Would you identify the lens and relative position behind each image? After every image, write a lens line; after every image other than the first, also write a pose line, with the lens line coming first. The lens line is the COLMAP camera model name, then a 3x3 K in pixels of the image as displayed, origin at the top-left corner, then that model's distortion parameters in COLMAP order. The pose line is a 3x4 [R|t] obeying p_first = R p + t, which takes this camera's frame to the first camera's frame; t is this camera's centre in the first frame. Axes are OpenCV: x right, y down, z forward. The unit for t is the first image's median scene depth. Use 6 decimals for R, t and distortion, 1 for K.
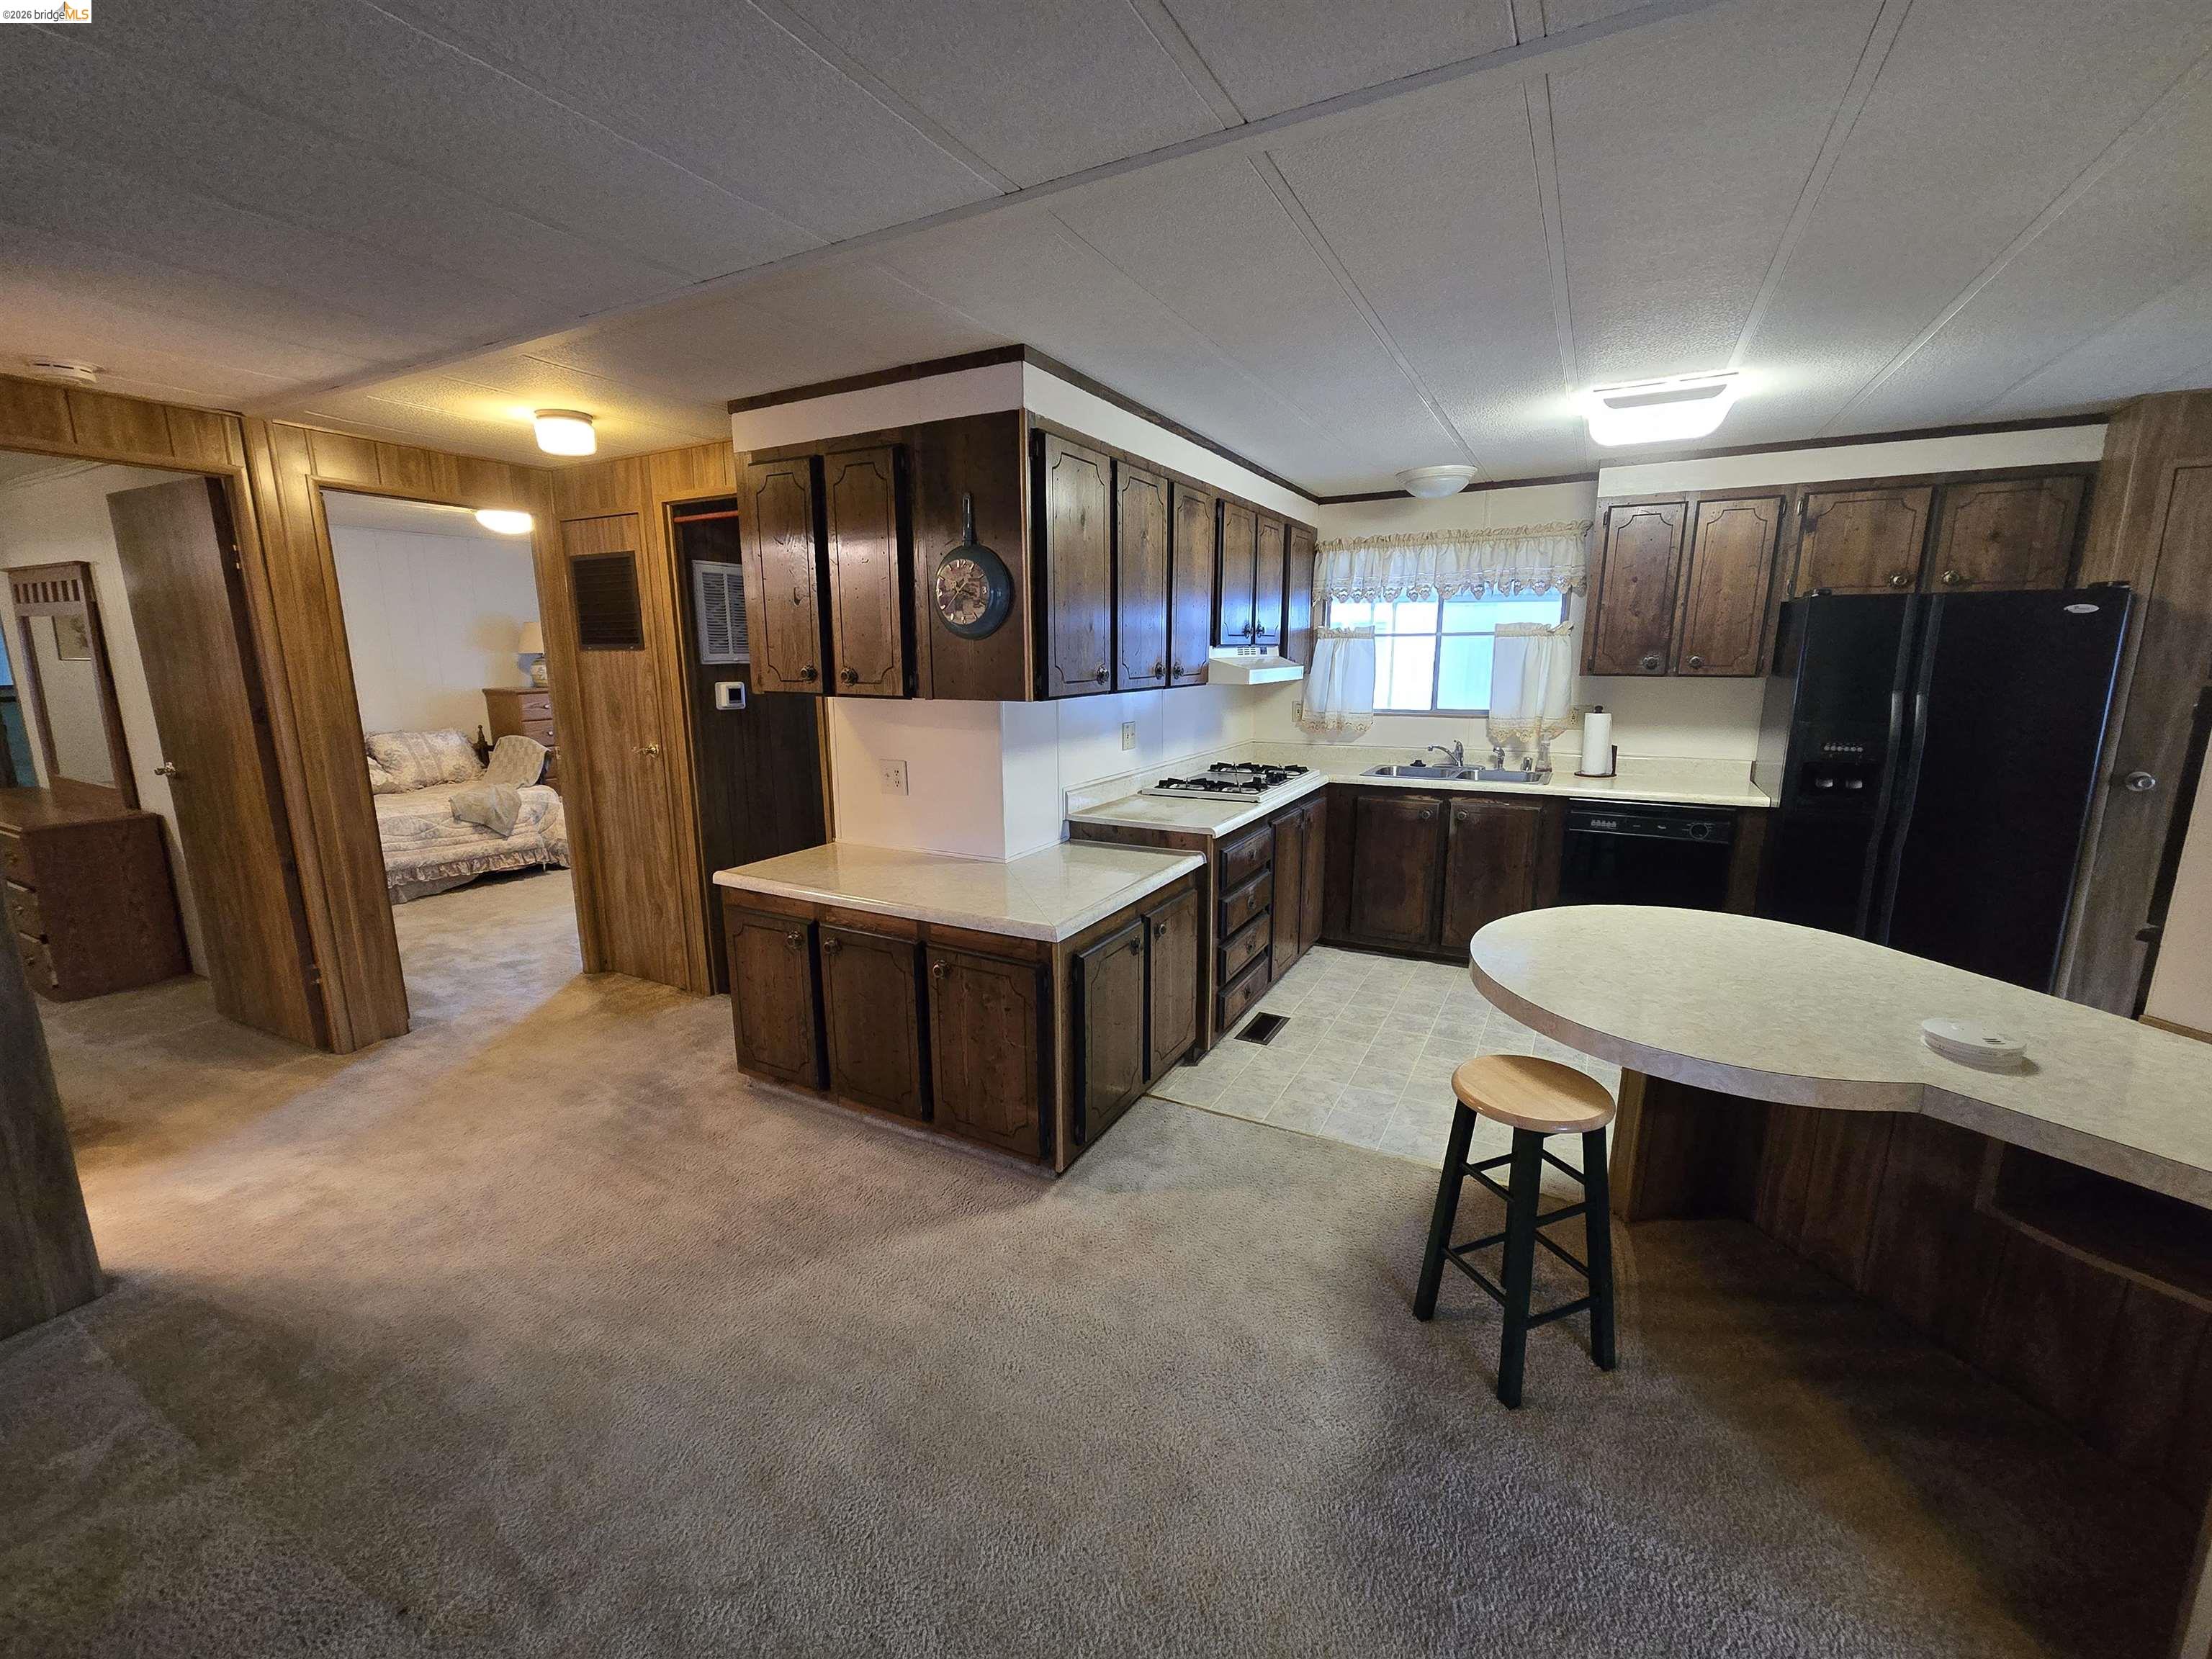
lens RADIAL K [[905.8, 0, 1099.7], [0, 905.8, 828.5], [0, 0, 1]] dist [0.003280, -0.000911]
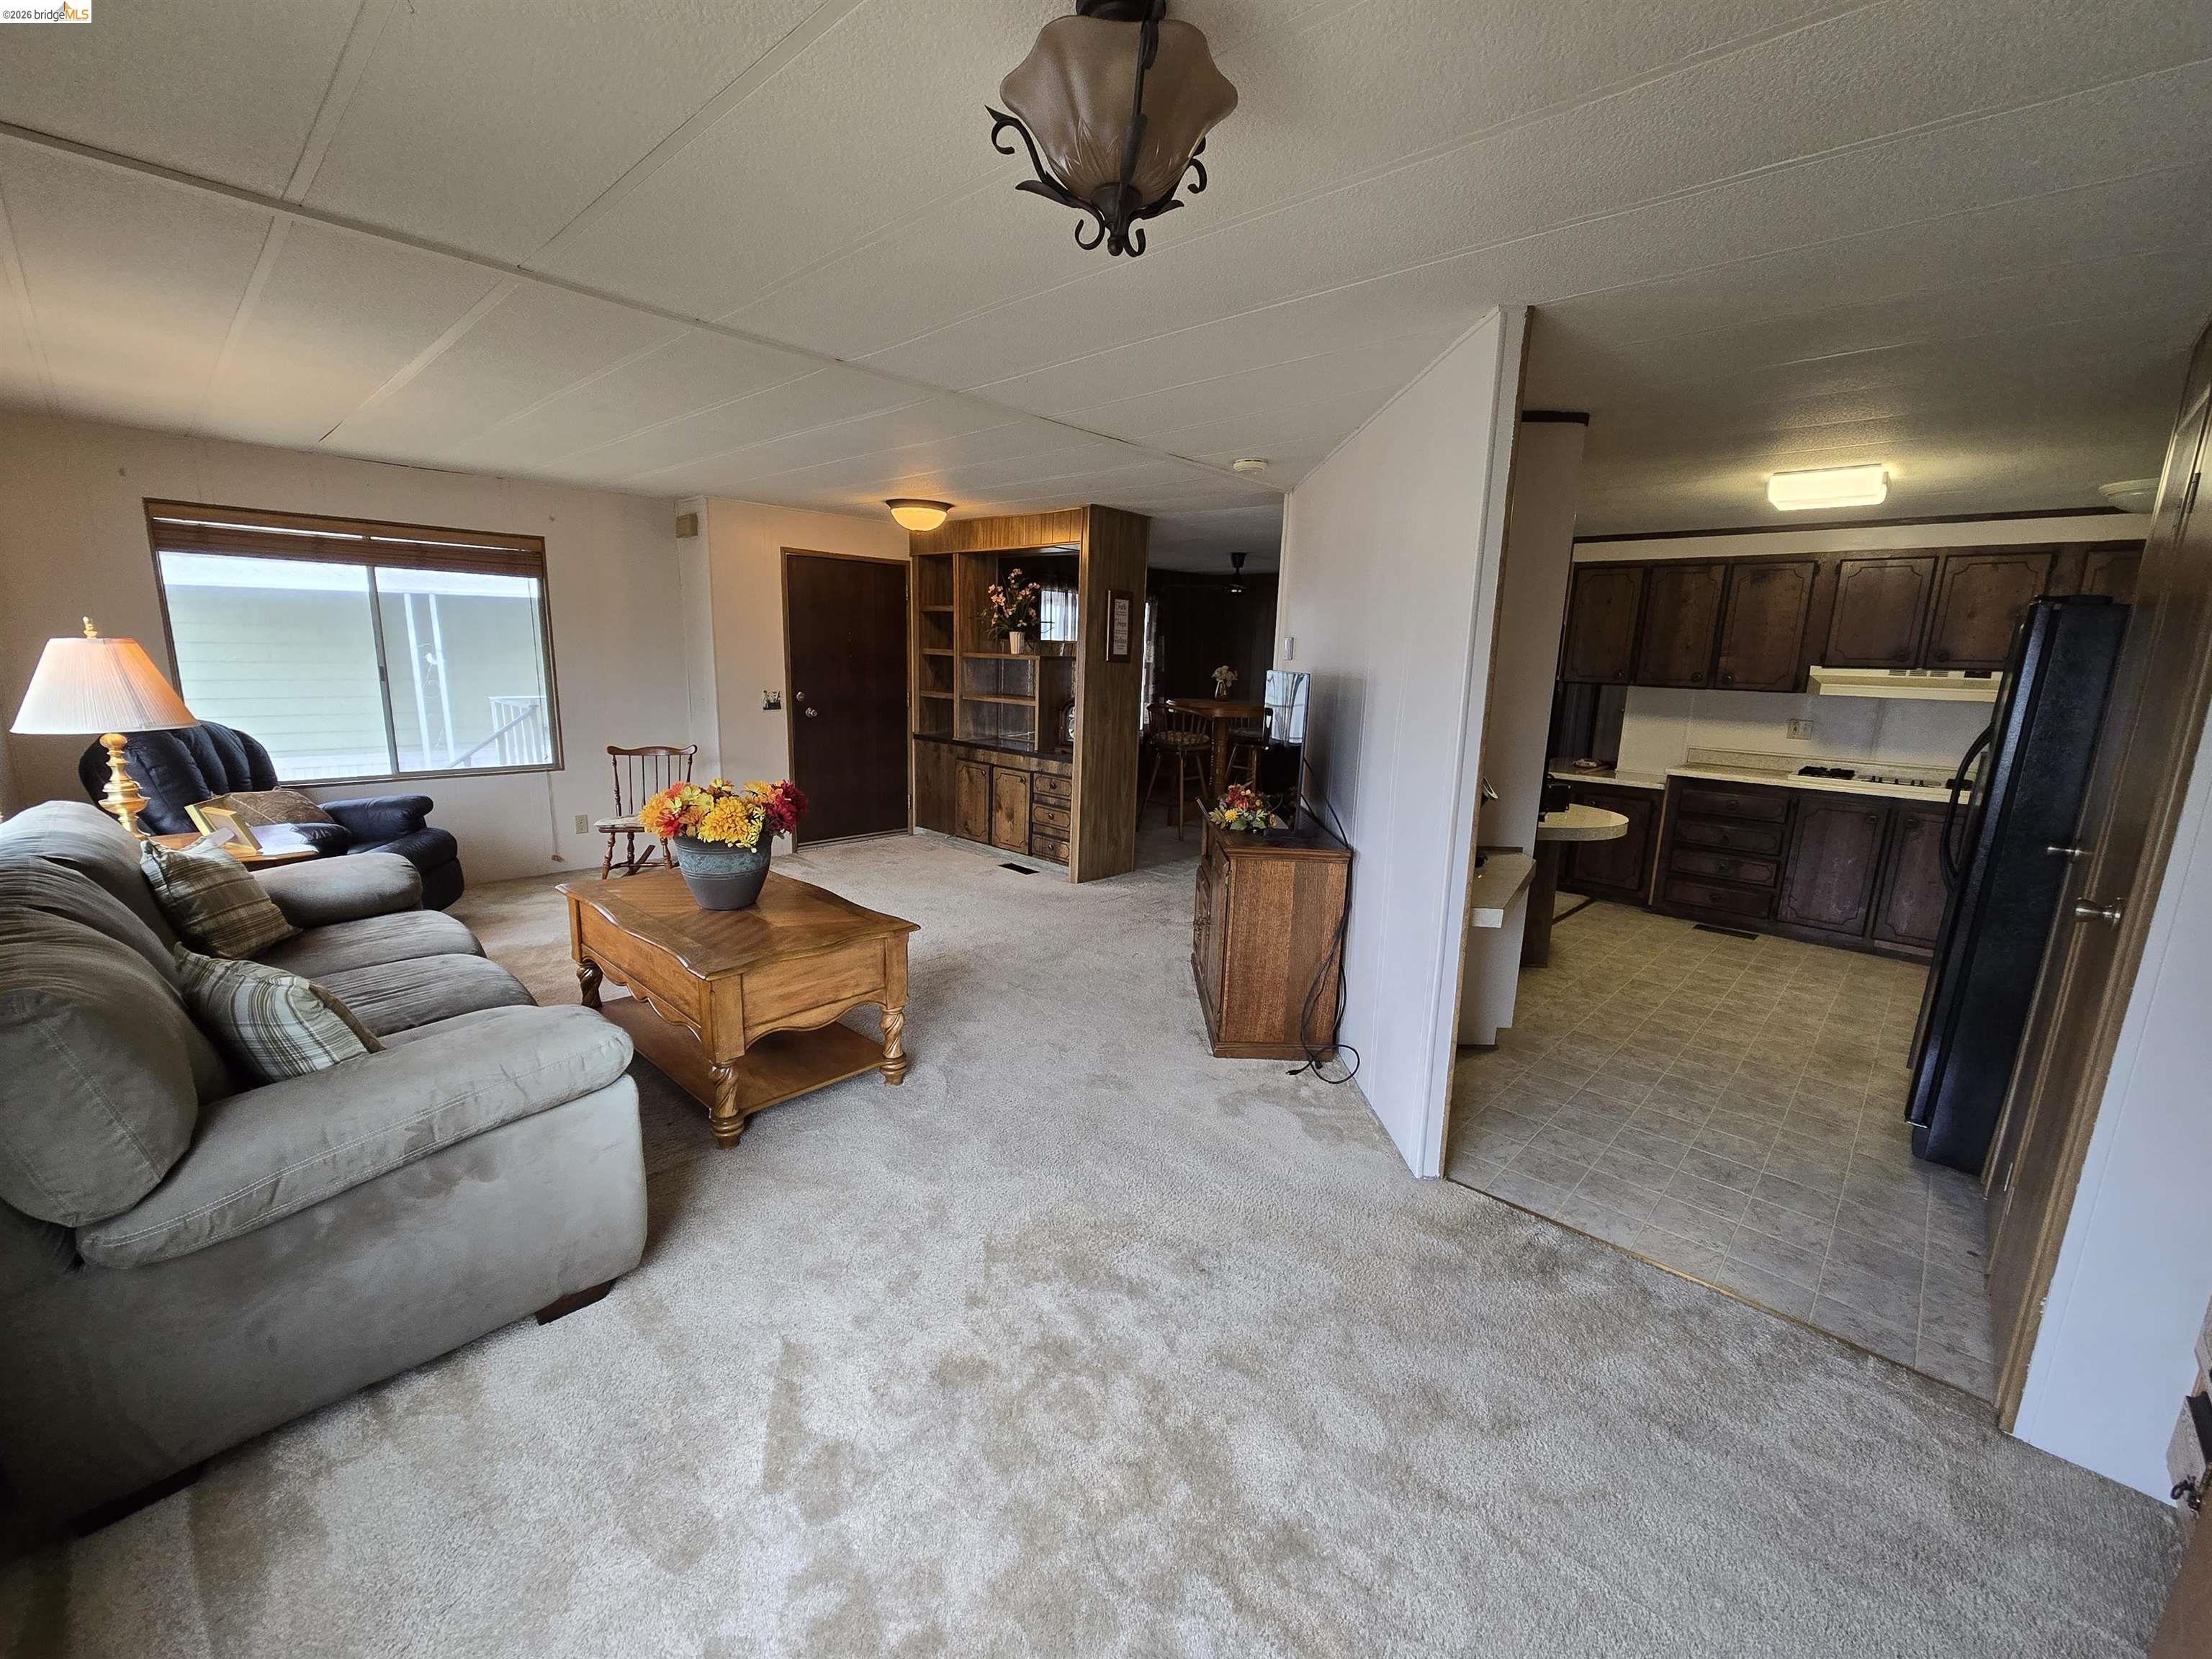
lens RADIAL K [[905.8, 0, 1110.4], [0, 905.8, 834.0], [0, 0, 1]] dist [0.003280, -0.000911]
pose [[-0.255273, 0.187147, -0.948584, 1.911108], [-0.217761, 0.944753, 0.244993, -0.069680], [0.942027, 0.269105, -0.200417, 0.362852]]
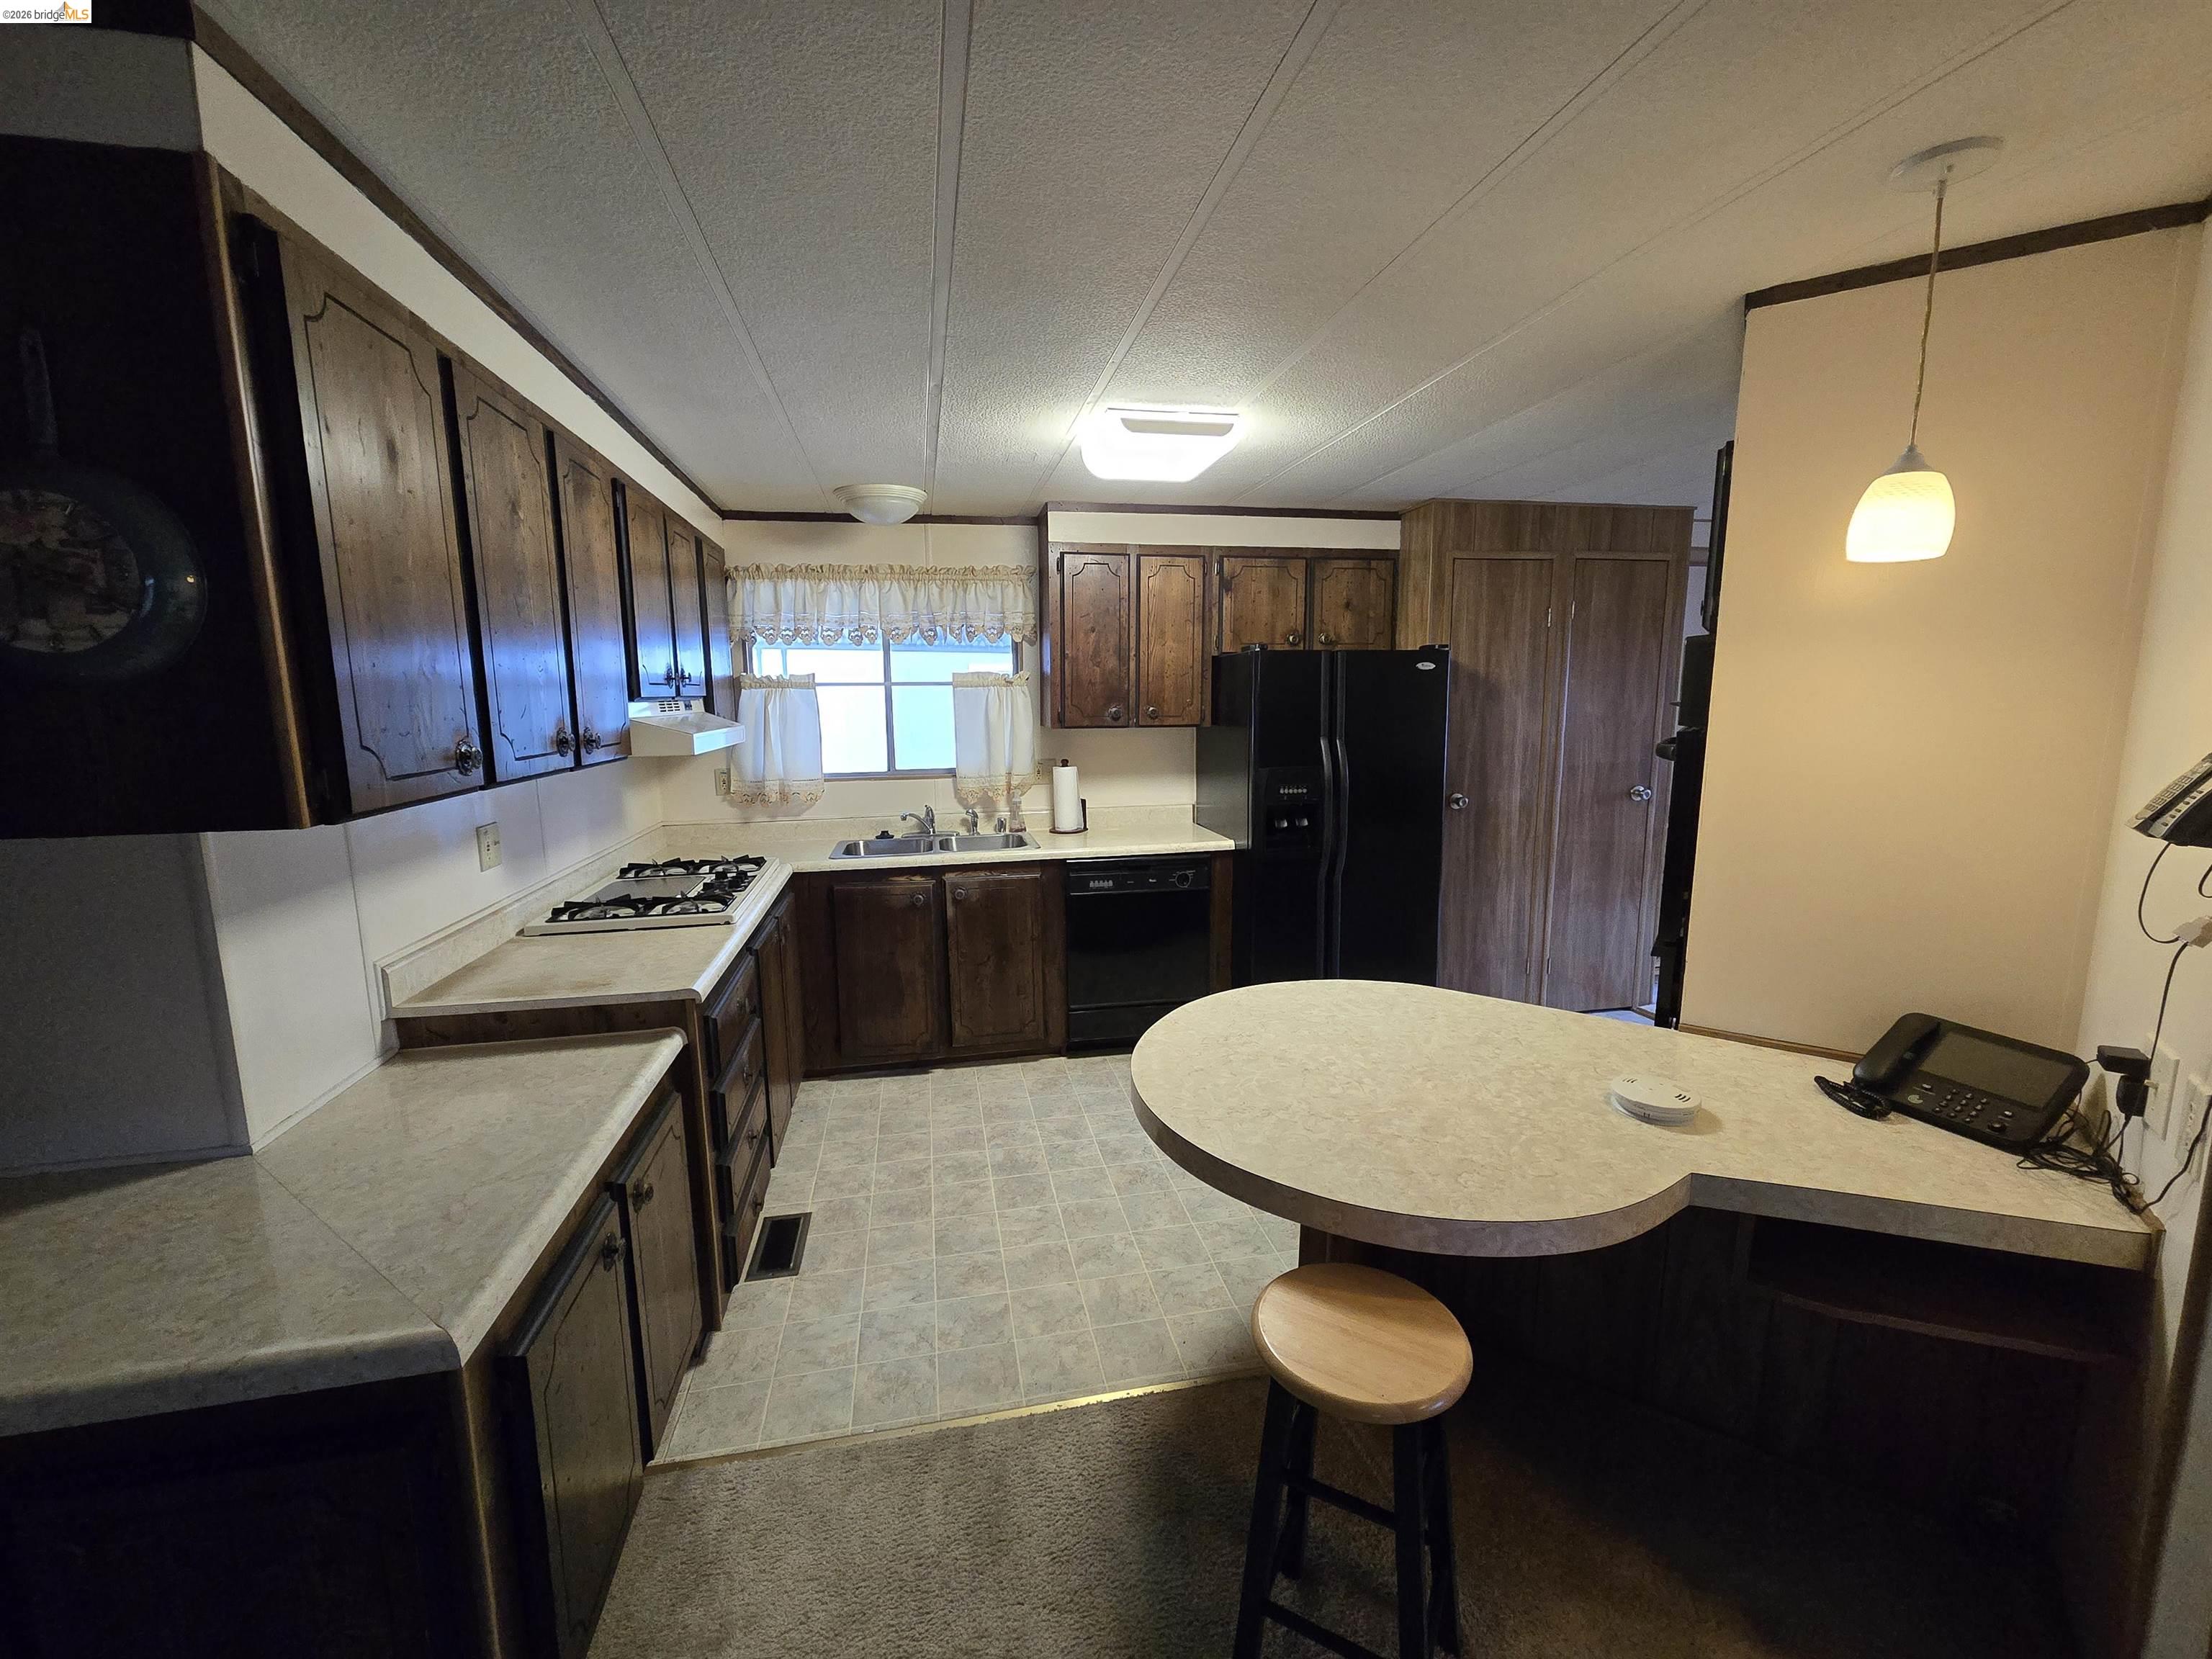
lens RADIAL K [[905.8, 0, 1099.7], [0, 905.8, 831.9], [0, 0, 1]] dist [0.003280, -0.000911]
pose [[0.767327, -0.098908, 0.633583, -0.044728], [0.130892, 0.991390, -0.003756, -0.064401], [-0.627756, 0.085813, 0.773666, 0.307823]]
